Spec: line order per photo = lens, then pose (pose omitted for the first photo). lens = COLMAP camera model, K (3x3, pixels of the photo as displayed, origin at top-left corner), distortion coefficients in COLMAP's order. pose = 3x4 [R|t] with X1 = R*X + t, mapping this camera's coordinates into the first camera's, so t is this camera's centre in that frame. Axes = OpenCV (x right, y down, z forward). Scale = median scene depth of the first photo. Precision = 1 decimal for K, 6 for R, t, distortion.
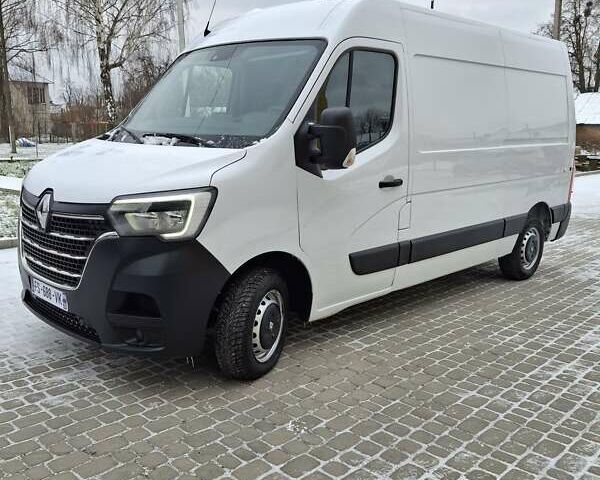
lens RADIAL K [[592.8, 0, 295.3], [0, 592.8, 224.6], [0, 0, 1]] dist [0.132409, -0.277477]
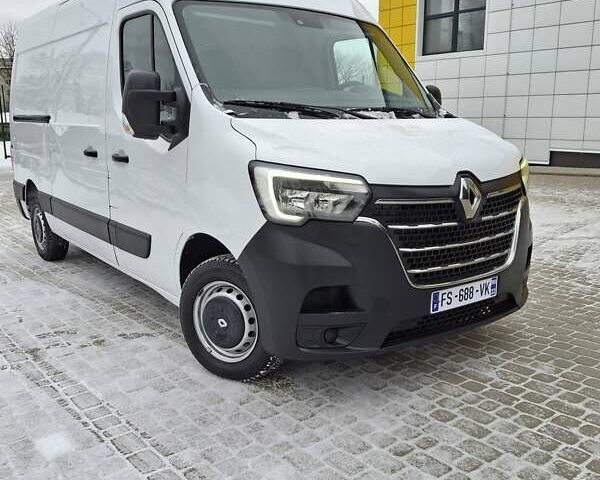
lens RADIAL K [[586.2, 0, 300.4], [0, 586.2, 235.8], [0, 0, 1]] dist [0.160652, -0.378905]
pose [[0.140789, -0.211746, 0.967131, -1.224882], [0.176370, 0.966599, 0.185954, -0.162617], [-0.974203, 0.144393, 0.173432, 1.060966]]
